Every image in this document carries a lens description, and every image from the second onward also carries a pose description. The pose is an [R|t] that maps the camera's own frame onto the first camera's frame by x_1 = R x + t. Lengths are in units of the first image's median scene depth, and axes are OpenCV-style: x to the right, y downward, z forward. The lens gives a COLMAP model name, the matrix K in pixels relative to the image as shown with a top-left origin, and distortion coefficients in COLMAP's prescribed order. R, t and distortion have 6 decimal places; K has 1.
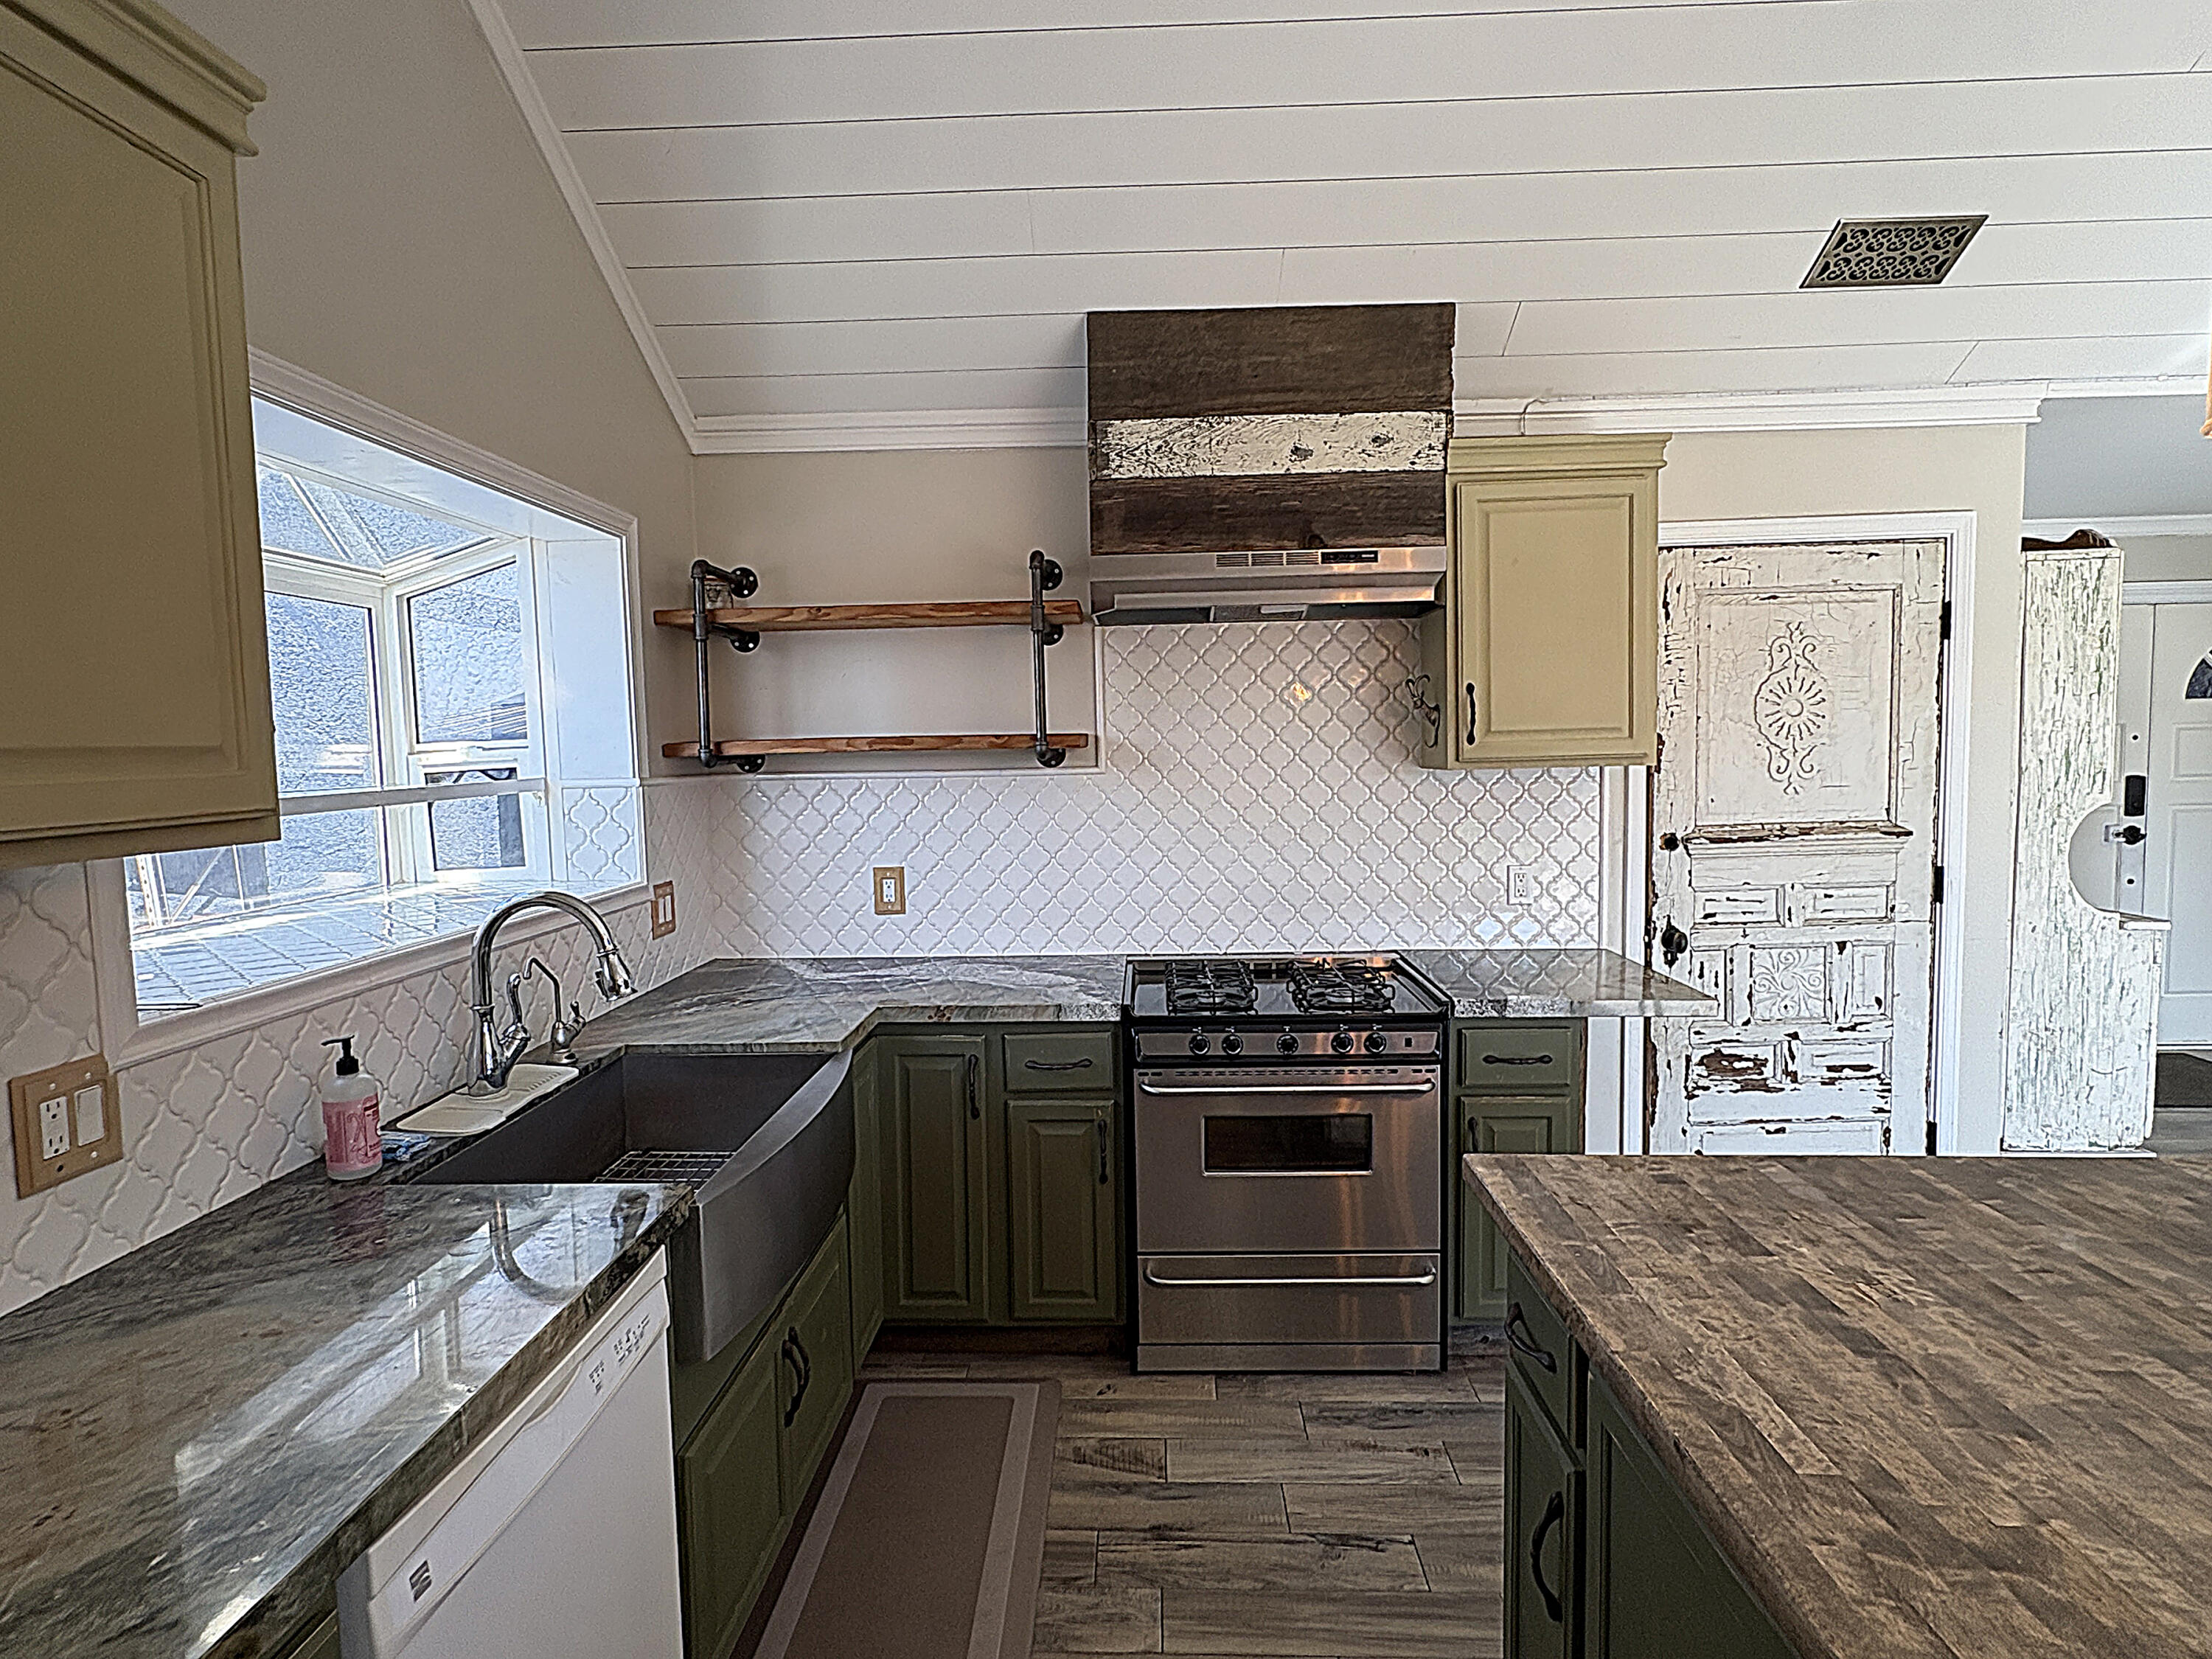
lens RADIAL K [[1169.1, 0, 1110.7], [0, 1169.1, 835.0], [0, 0, 1]] dist [-0.011406, 0.008146]
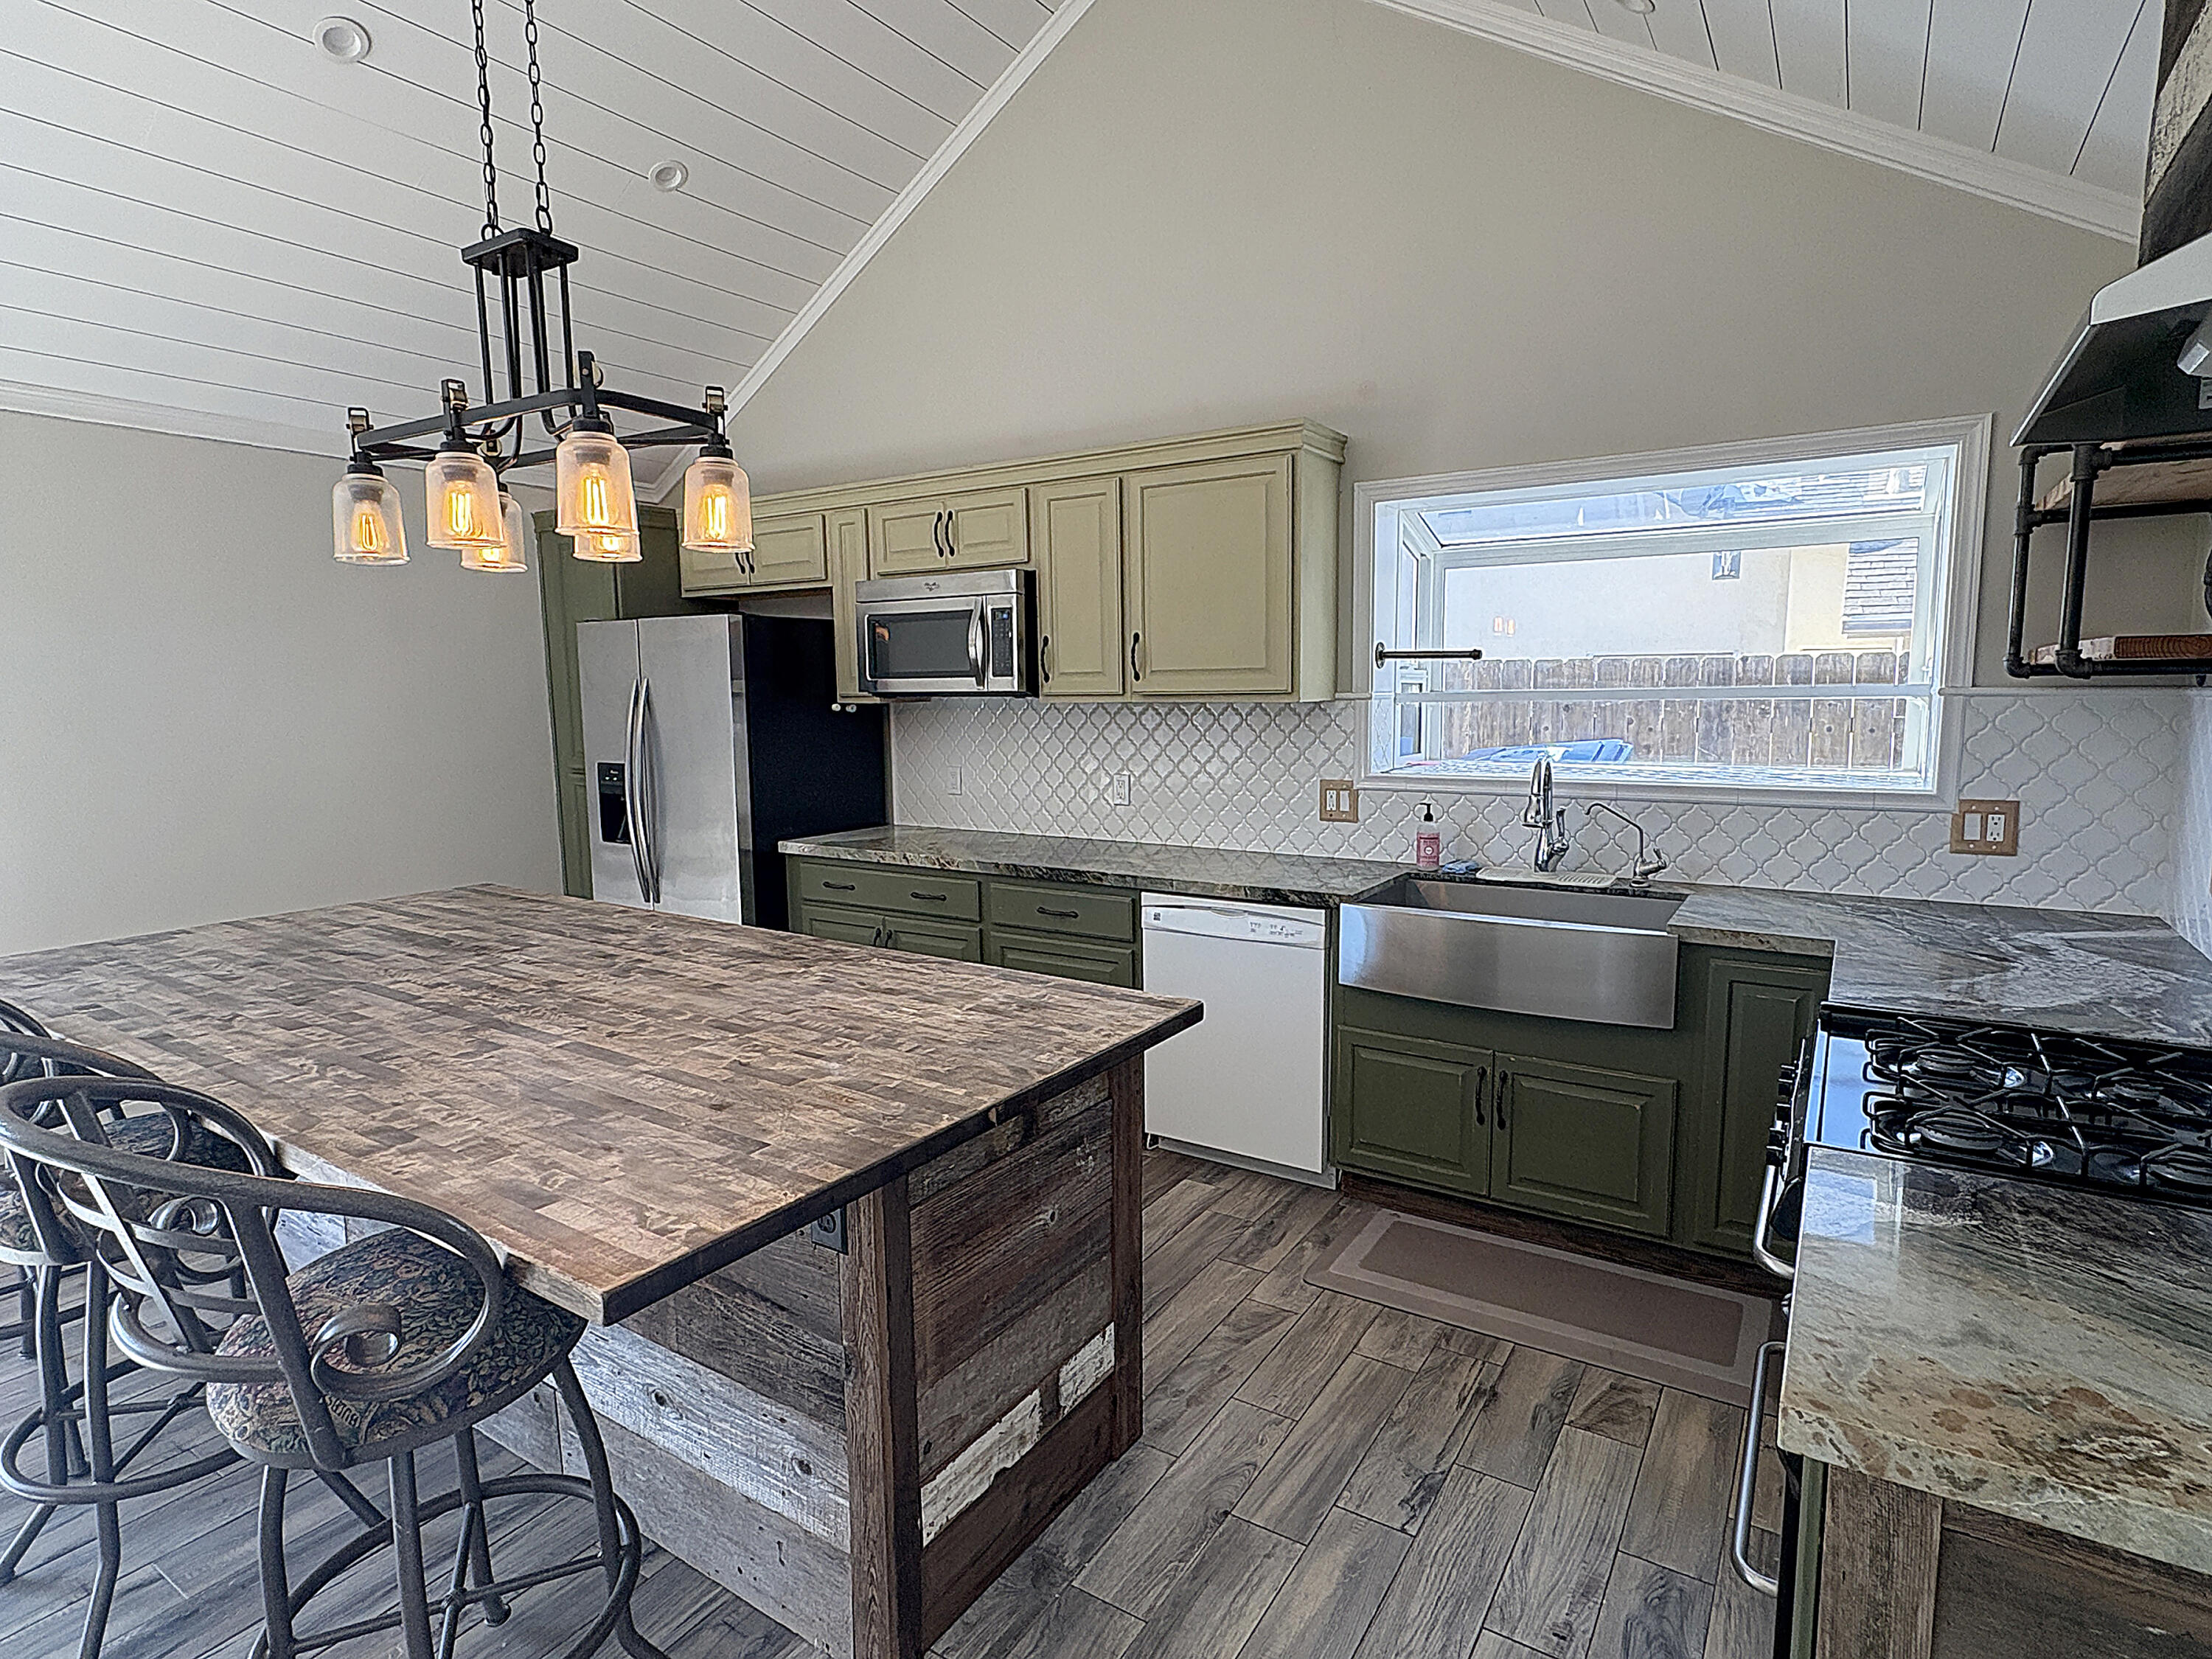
lens RADIAL K [[1169.1, 0, 1100.3], [0, 1169.1, 831.3], [0, 0, 1]] dist [-0.011406, 0.008146]
pose [[-0.515170, 0.134614, -0.846451, 1.557816], [-0.045792, 0.981856, 0.184019, -0.150063], [0.855864, 0.133562, -0.499659, 1.674582]]
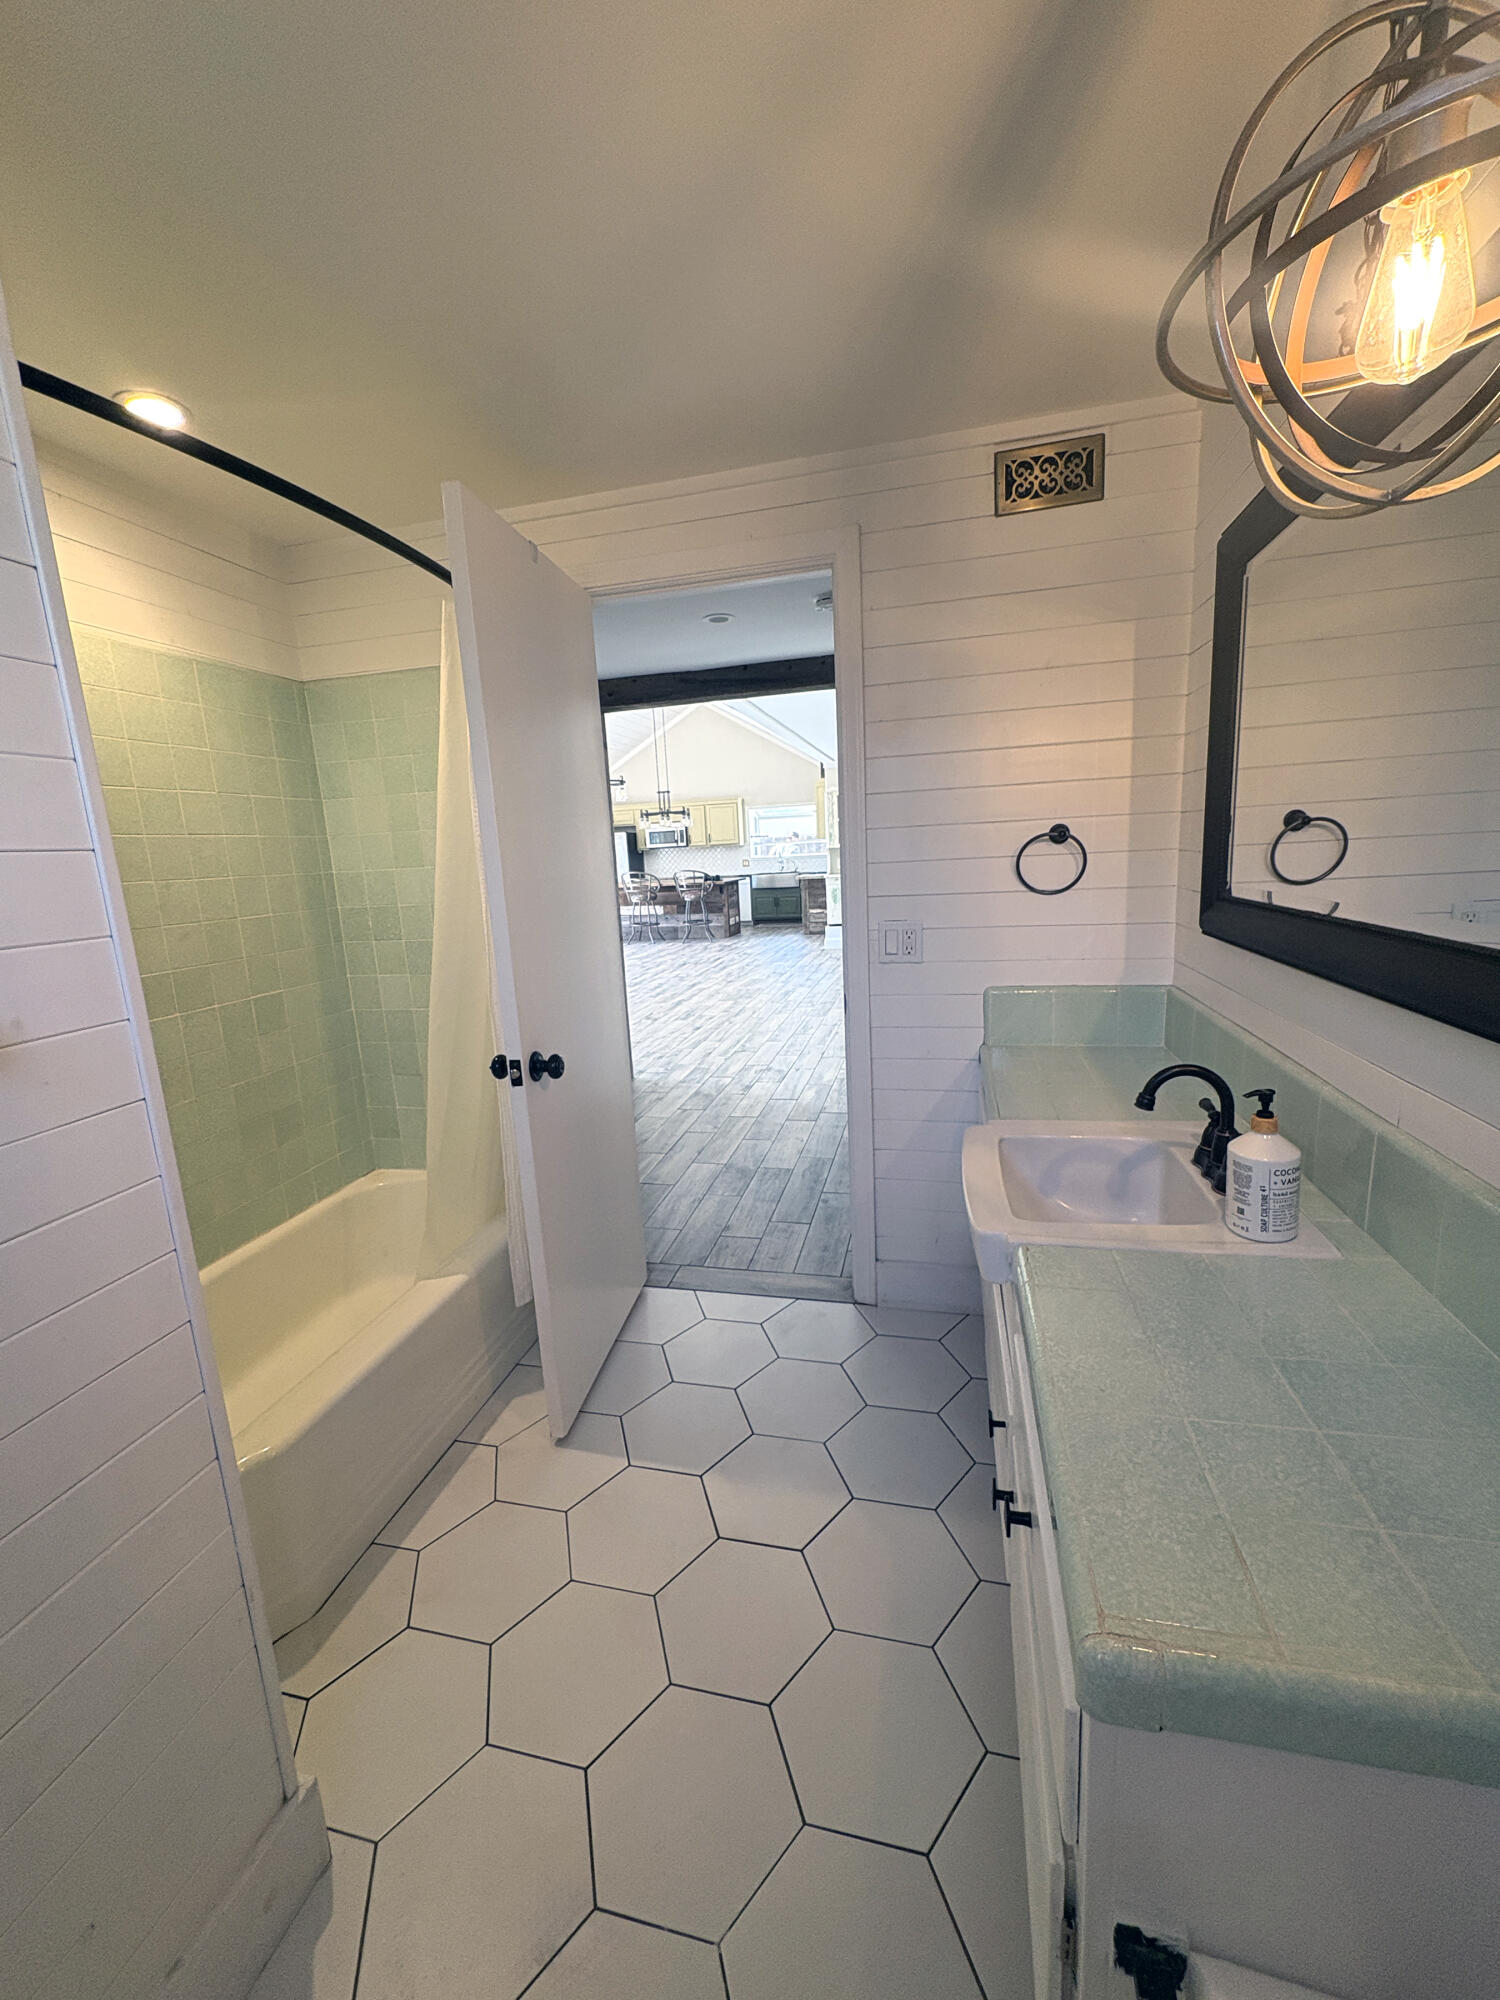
lens RADIAL K [[797.6, 0, 749.8], [0, 797.6, 997.6], [0, 0, 1]] dist [-0.002015, 0.000898]
pose [[-0.198888, 0.211903, -0.956839, 8.862574], [-0.020028, 0.975261, 0.220146, -0.317636], [0.979818, 0.062948, -0.189724, 2.862272]]
